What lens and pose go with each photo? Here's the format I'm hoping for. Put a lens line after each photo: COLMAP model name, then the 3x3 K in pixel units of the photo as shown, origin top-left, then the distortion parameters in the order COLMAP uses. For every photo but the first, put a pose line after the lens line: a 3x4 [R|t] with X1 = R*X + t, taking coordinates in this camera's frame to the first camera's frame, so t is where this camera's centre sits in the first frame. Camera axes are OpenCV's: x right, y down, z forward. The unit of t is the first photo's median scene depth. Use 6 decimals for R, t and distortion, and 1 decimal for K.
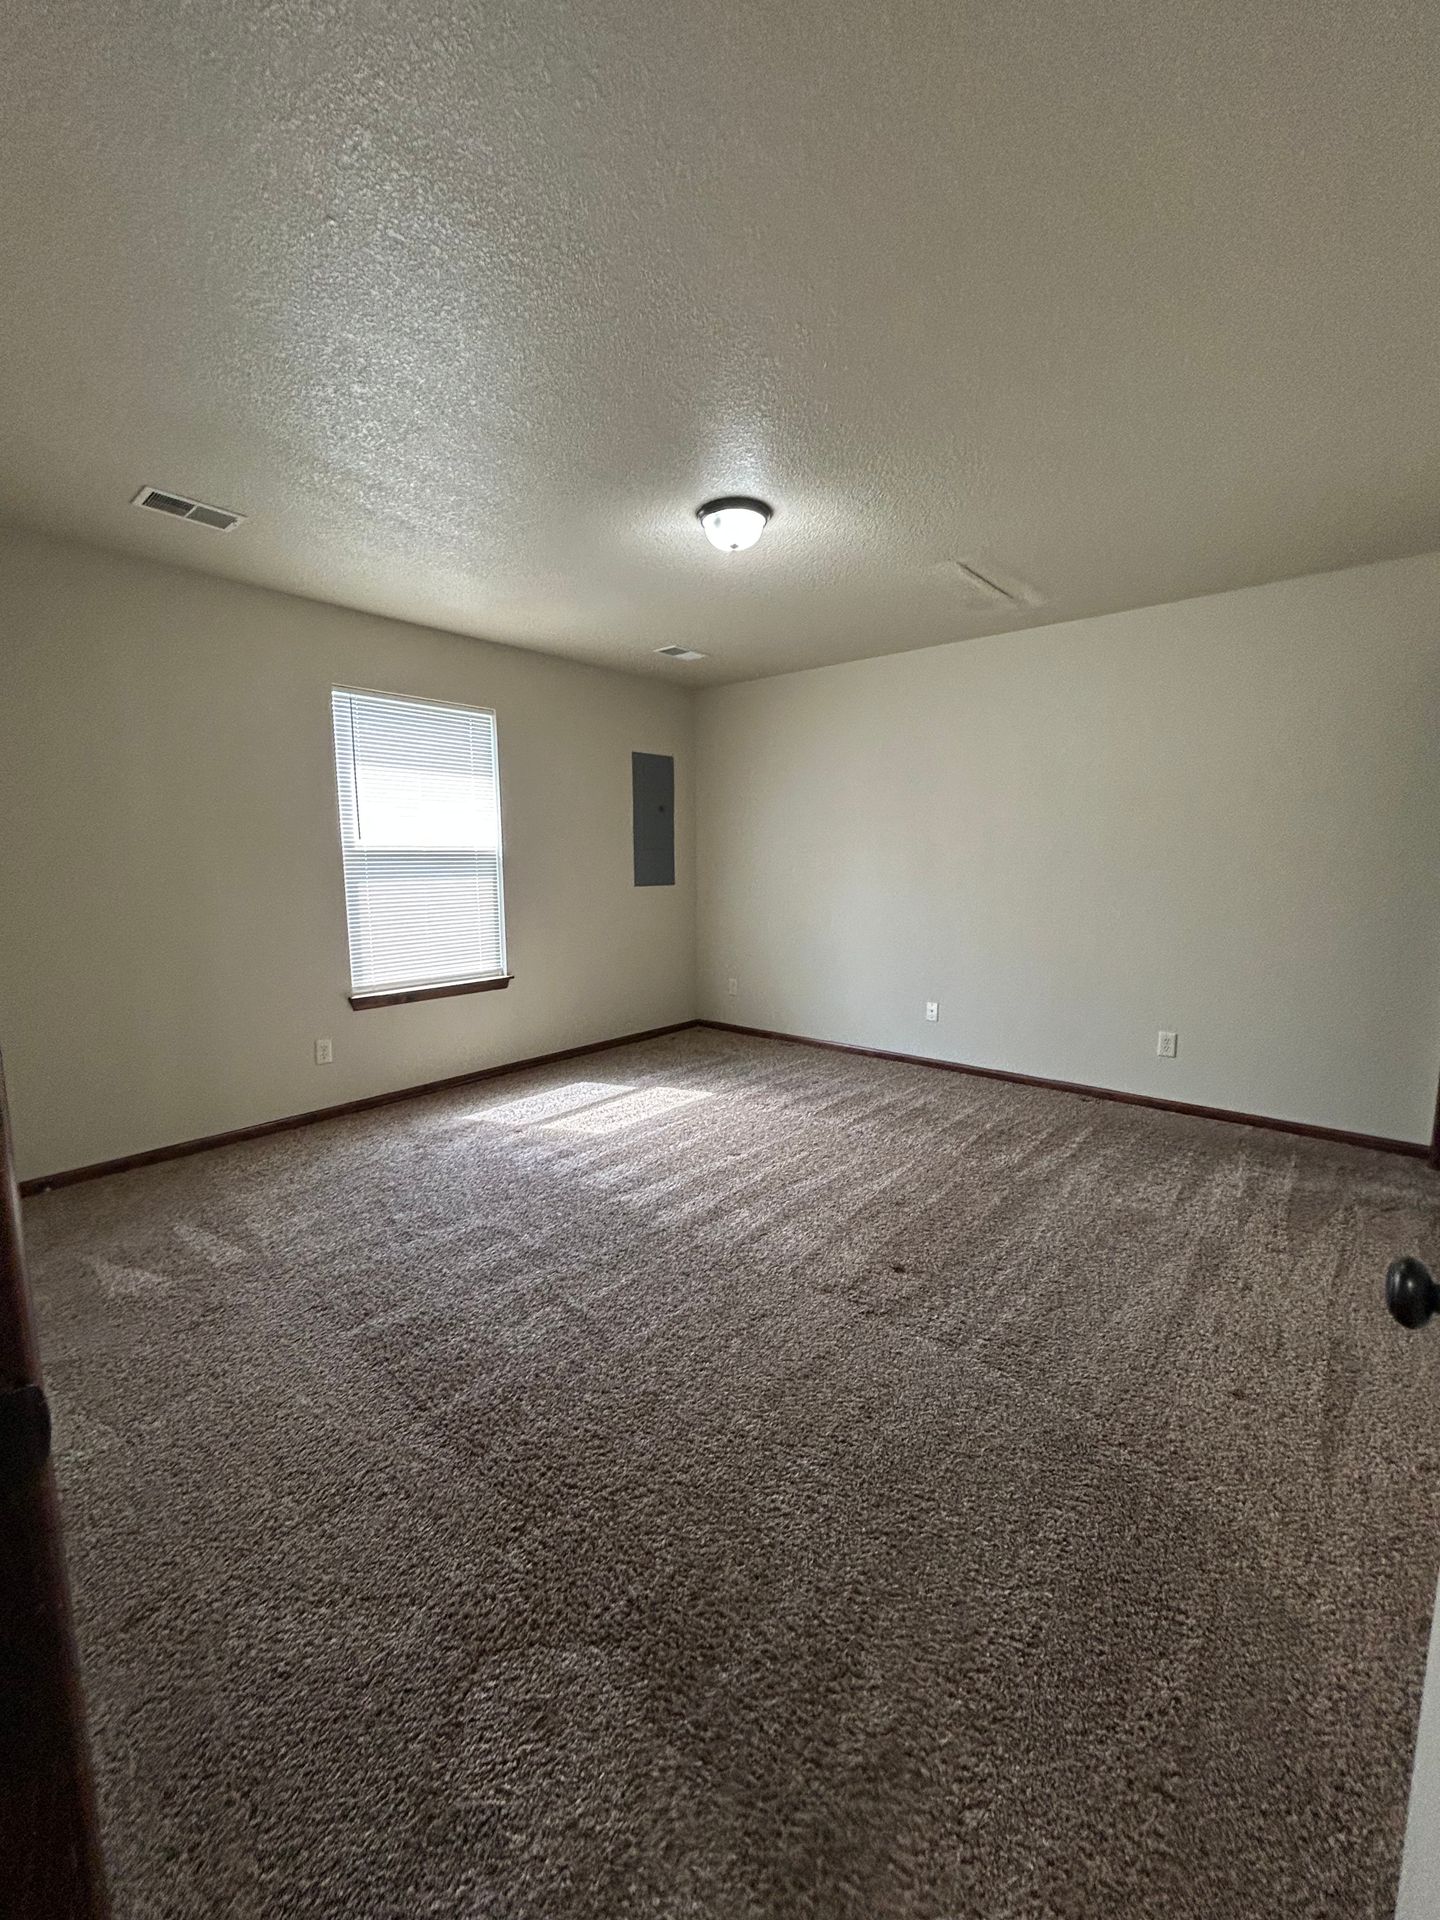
lens RADIAL K [[773.3, 0, 720.0], [0, 773.3, 960.0], [0, 0, 1]] dist [0.001023, 0.000115]
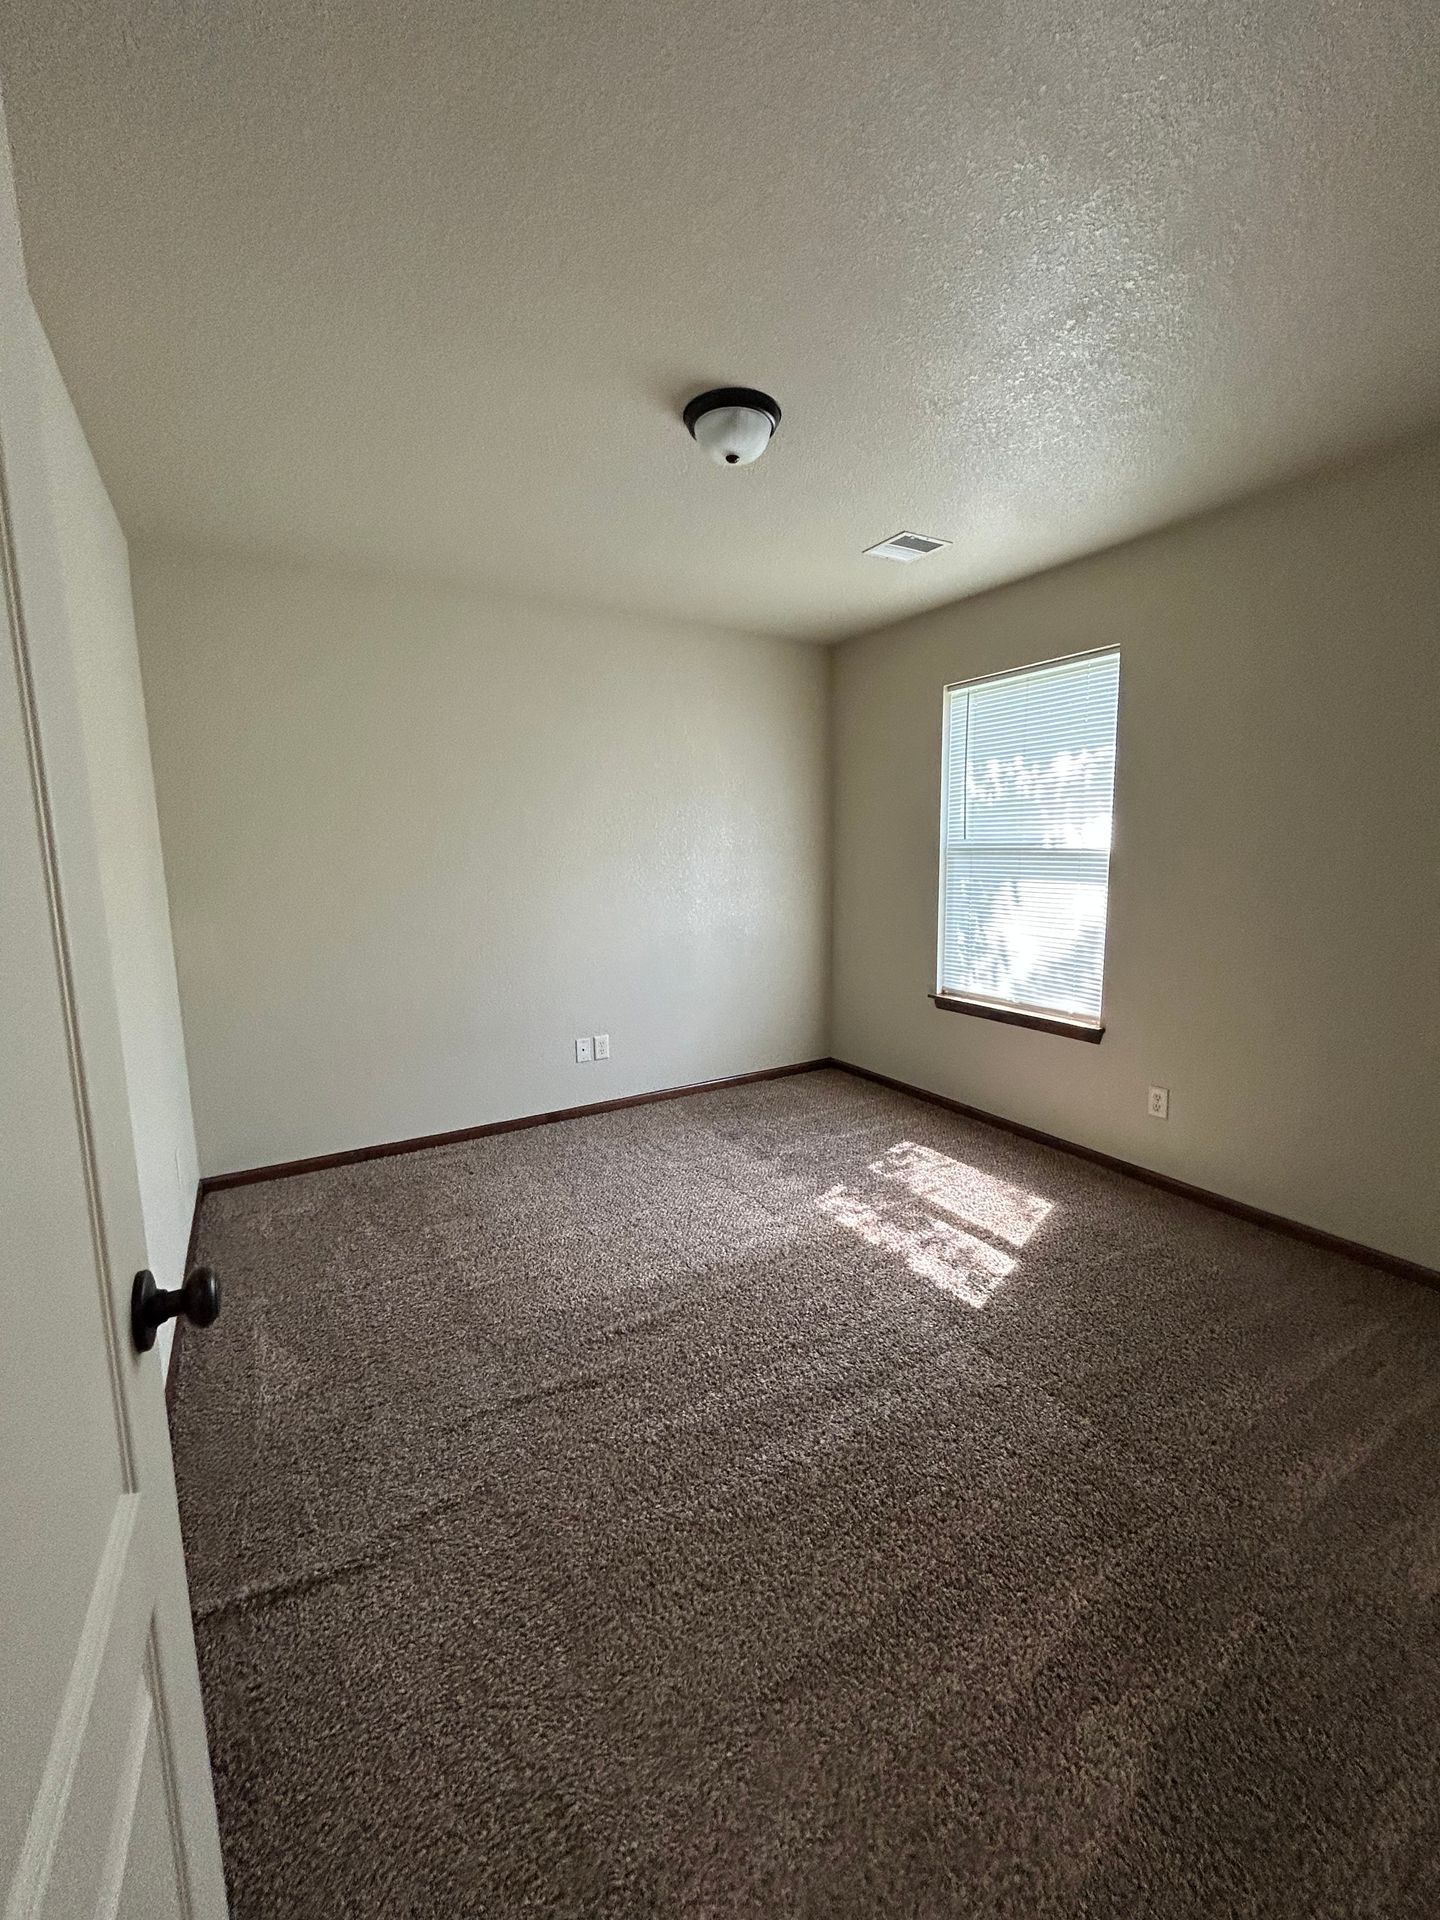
lens RADIAL K [[773.3, 0, 720.0], [0, 773.3, 960.0], [0, 0, 1]] dist [0.001023, 0.000115]
pose [[-0.321181, 0.139501, -0.936687, 0.502907], [-0.101187, 0.978374, 0.180405, -0.137319], [0.941596, 0.152723, -0.300120, 0.935644]]
